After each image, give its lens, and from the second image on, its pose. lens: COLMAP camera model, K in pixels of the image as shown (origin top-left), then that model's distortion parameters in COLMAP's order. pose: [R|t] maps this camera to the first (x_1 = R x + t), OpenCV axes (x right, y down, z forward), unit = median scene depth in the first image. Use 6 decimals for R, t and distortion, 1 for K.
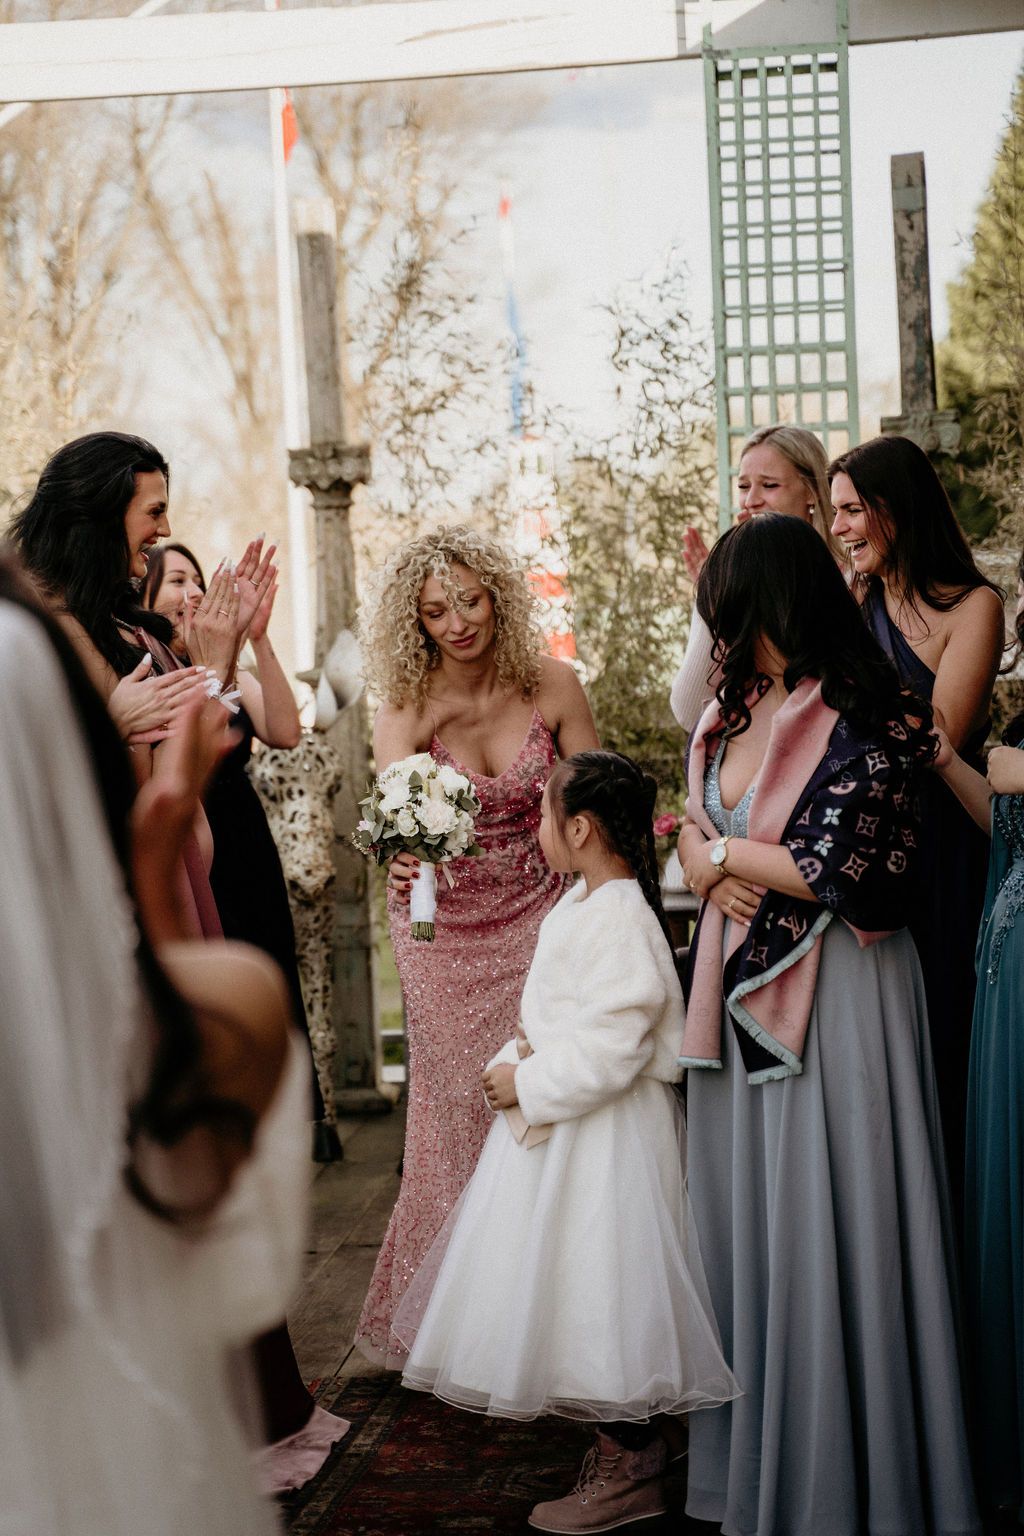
lens RADIAL K [[3141.6, 0, 512.0], [0, 3141.6, 768.0], [0, 0, 1]] dist [0.253695, 0.240329]
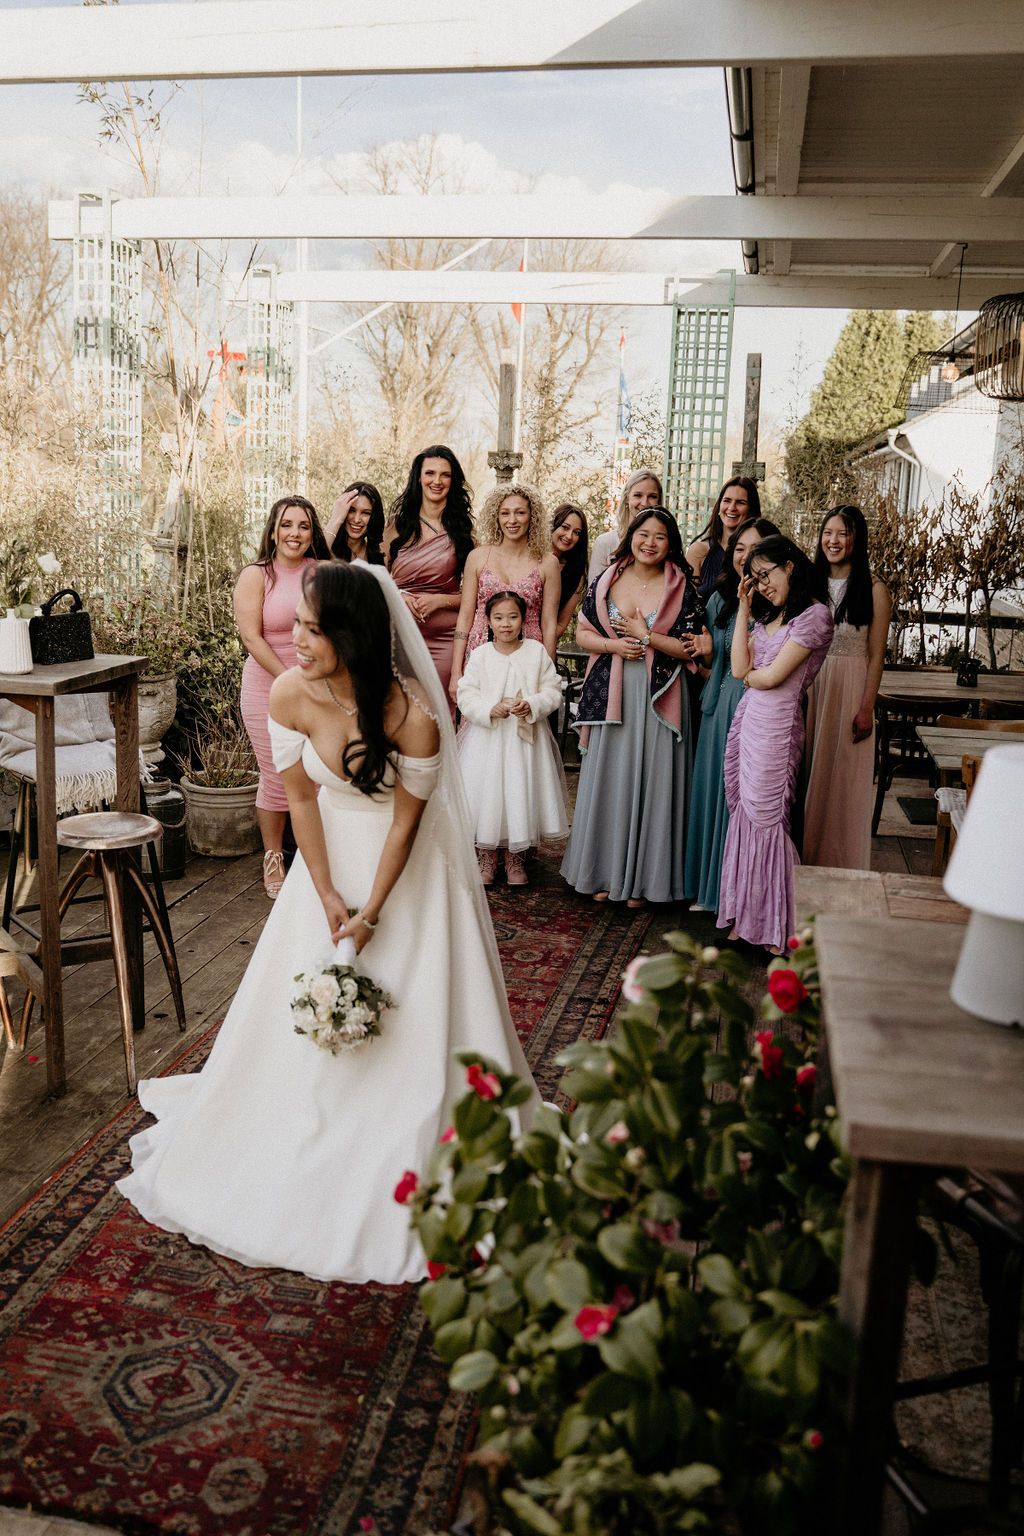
lens RADIAL K [[1352.7, 0, 500.9], [0, 1352.7, 758.1], [0, 0, 1]] dist [-0.098447, 0.099597]
pose [[0.992581, 0.102272, -0.065748, 0.031226], [-0.092651, 0.986415, 0.135652, -0.010398], [0.078728, -0.128554, 0.988573, -0.053743]]
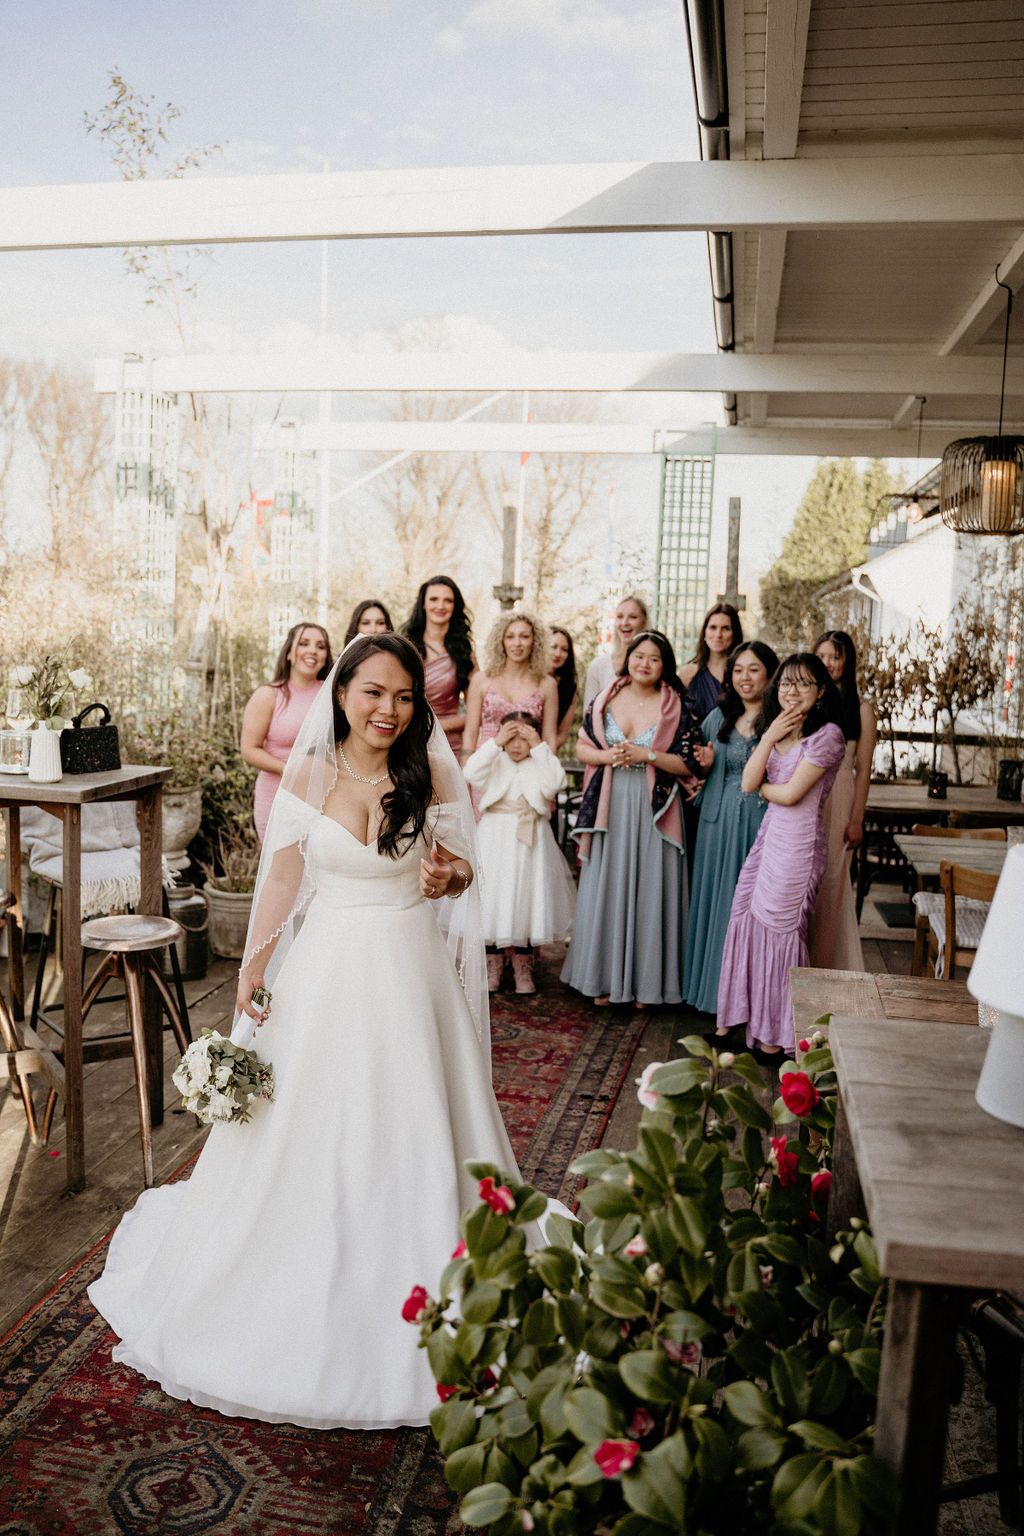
lens RADIAL K [[1235.9, 0, 506.7], [0, 1235.9, 763.1], [0, 0, 1]] dist [-0.118960, 0.091770]
pose [[0.992791, 0.096793, -0.070685, 0.028835], [-0.093307, 0.994327, 0.051067, -0.006736], [0.075227, -0.044104, 0.996191, -0.037111]]
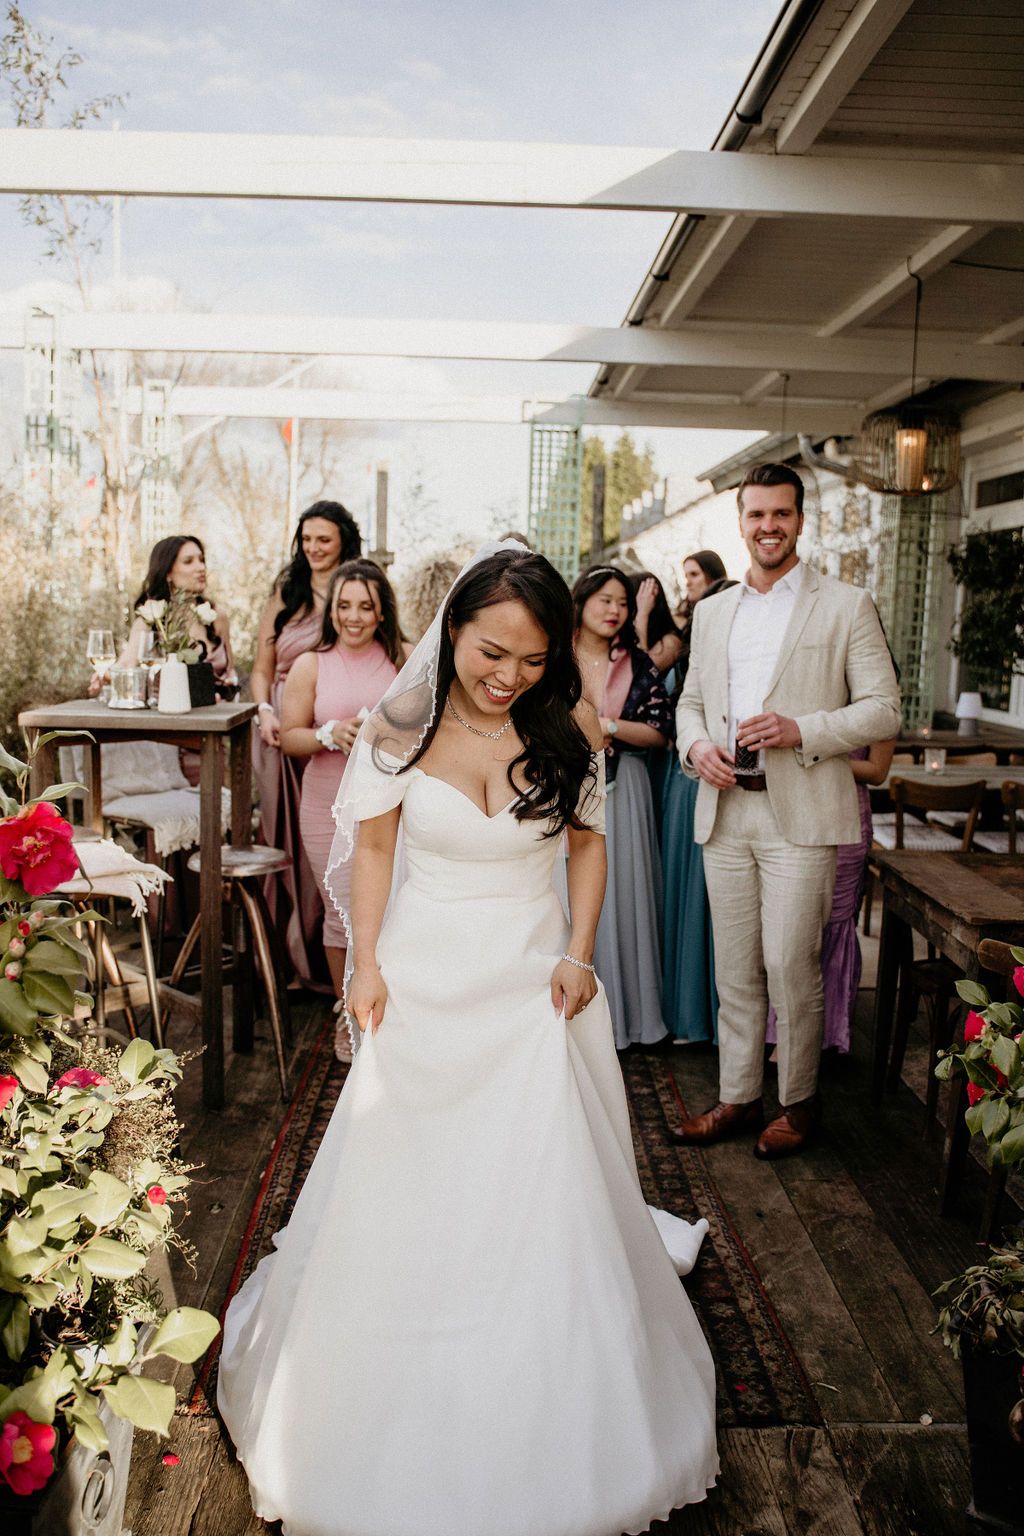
lens RADIAL K [[1235.9, 0, 512.0], [0, 1235.9, 768.0], [0, 0, 1]] dist [-0.124346, 0.105223]
pose [[0.987881, 0.062170, 0.142221, -0.088191], [-0.070318, 0.996116, 0.052999, 0.020916], [-0.138374, -0.062357, 0.988415, -0.073083]]
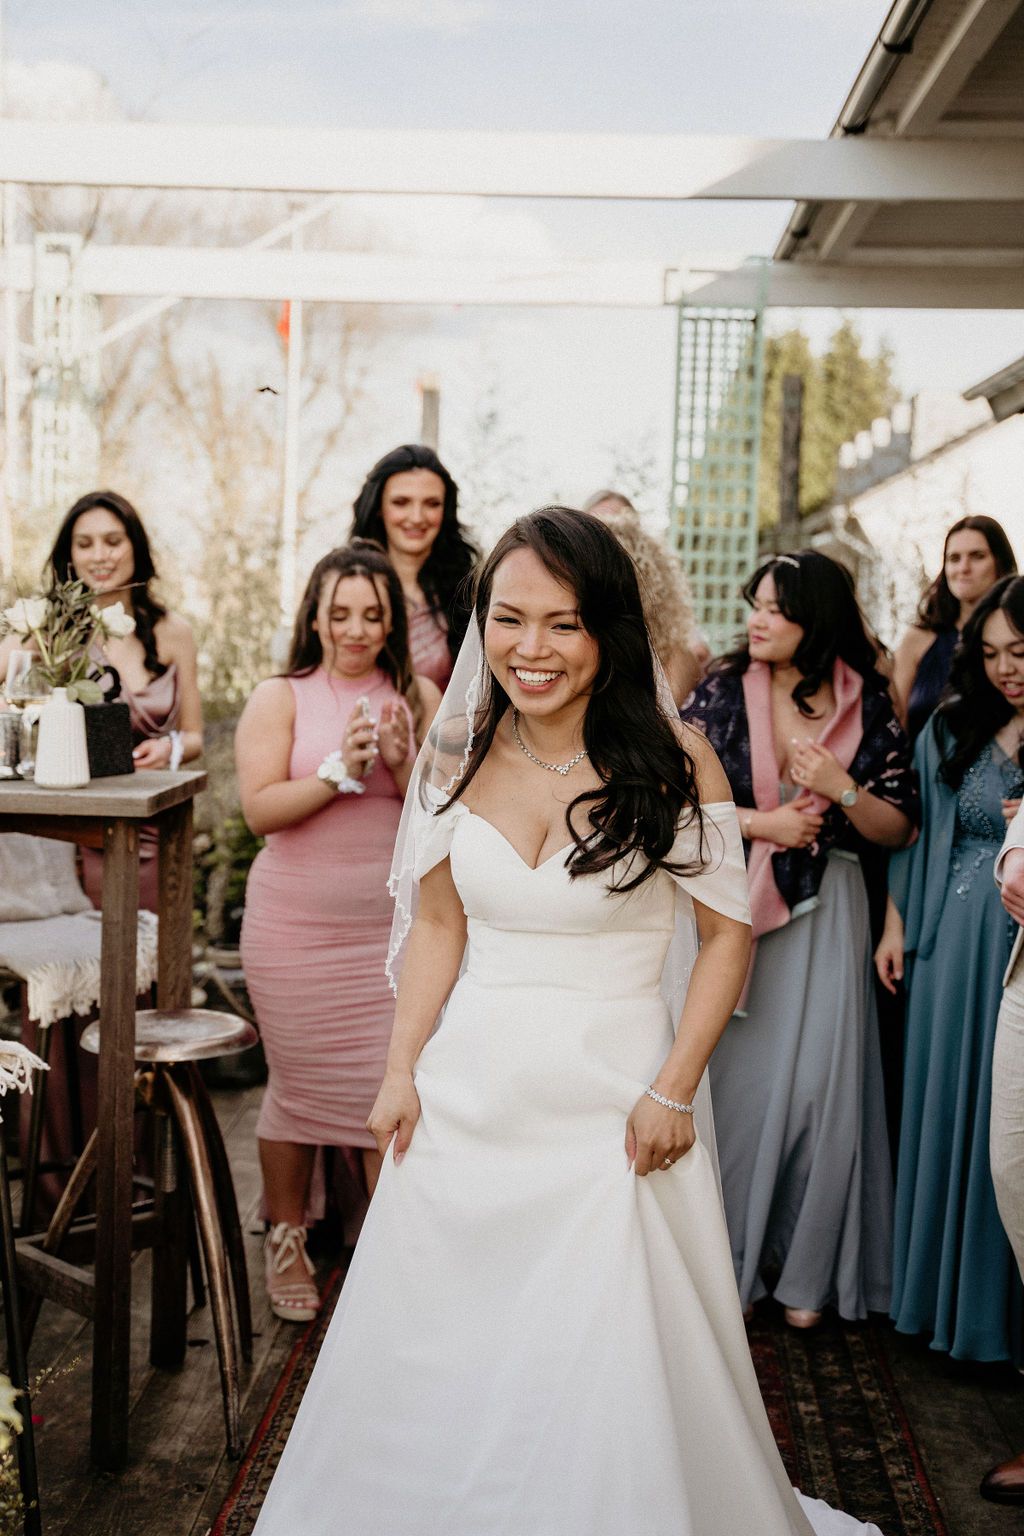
lens RADIAL K [[2045.1, 0, 508.5], [0, 2045.1, 771.4], [0, 0, 1]] dist [0.083264, 0.045611]
pose [[0.994850, 0.074811, 0.068394, -0.082142], [-0.075320, 0.997147, 0.004890, 0.020423], [-0.067833, -0.010017, 0.997646, -0.068452]]
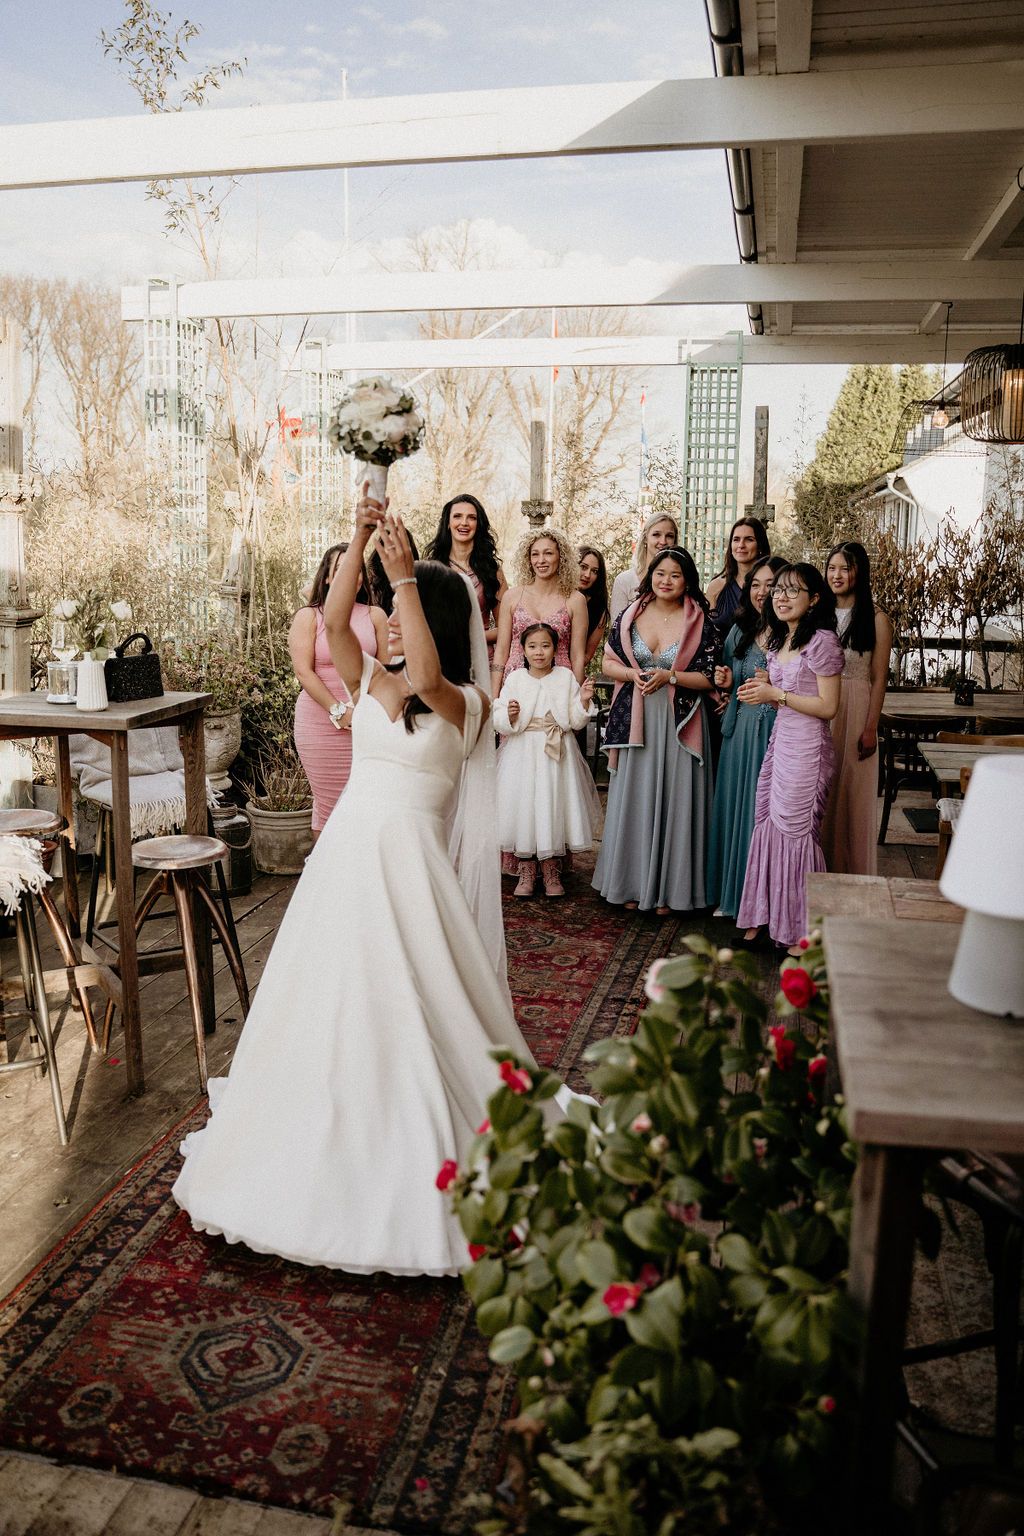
lens RADIAL K [[1234.7, 0, 515.0], [0, 1234.7, 758.0], [0, 0, 1]] dist [-0.119776, 0.092365]
pose [[0.992801, 0.080969, -0.088258, 0.033043], [-0.070167, 0.990378, 0.119284, -0.009869], [0.097067, -0.112233, 0.988930, -0.051668]]
